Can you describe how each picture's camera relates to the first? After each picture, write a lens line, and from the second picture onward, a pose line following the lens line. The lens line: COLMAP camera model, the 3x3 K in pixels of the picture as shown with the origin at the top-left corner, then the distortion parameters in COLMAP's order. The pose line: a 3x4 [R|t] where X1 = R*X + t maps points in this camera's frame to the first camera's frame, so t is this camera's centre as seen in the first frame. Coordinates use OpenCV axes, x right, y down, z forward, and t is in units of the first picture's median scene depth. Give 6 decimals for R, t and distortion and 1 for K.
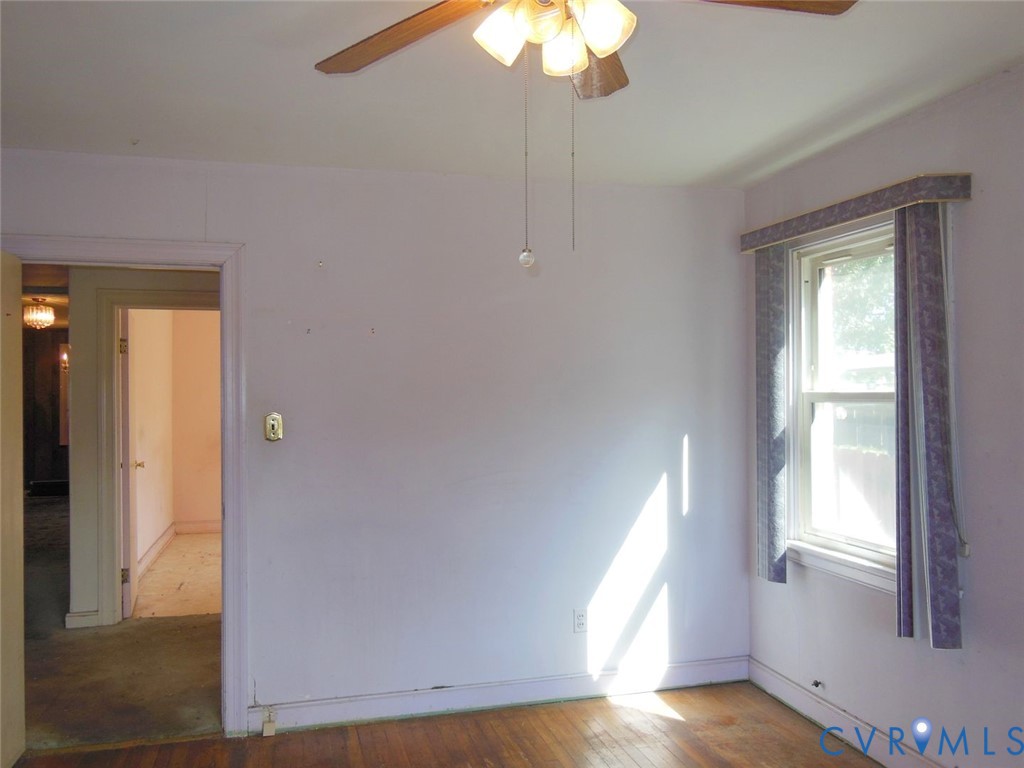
lens RADIAL K [[881.1, 0, 512.0], [0, 881.1, 384.0], [0, 0, 1]] dist [0.002239, 0.012964]
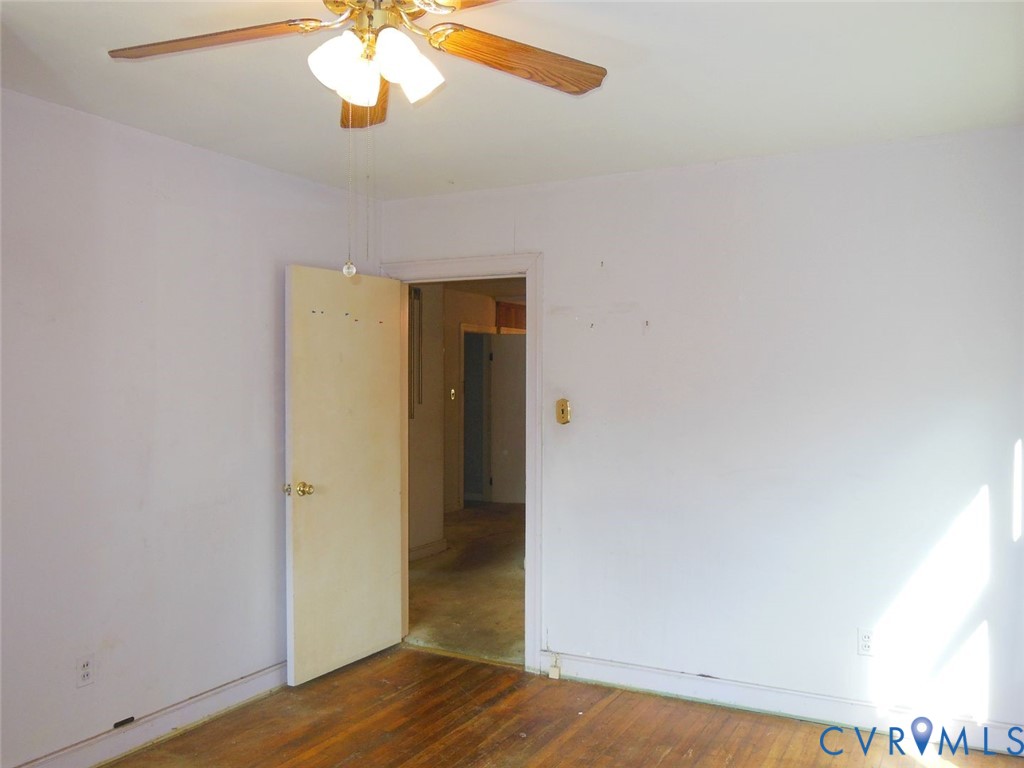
lens RADIAL K [[872.1, 0, 512.0], [0, 872.1, 384.0], [0, 0, 1]] dist [-0.004550, -0.005972]
pose [[0.729711, 0.013275, -0.683627, 0.453509], [-0.004710, 0.999885, 0.014388, -0.002327], [0.683740, -0.007279, 0.729690, 0.132613]]
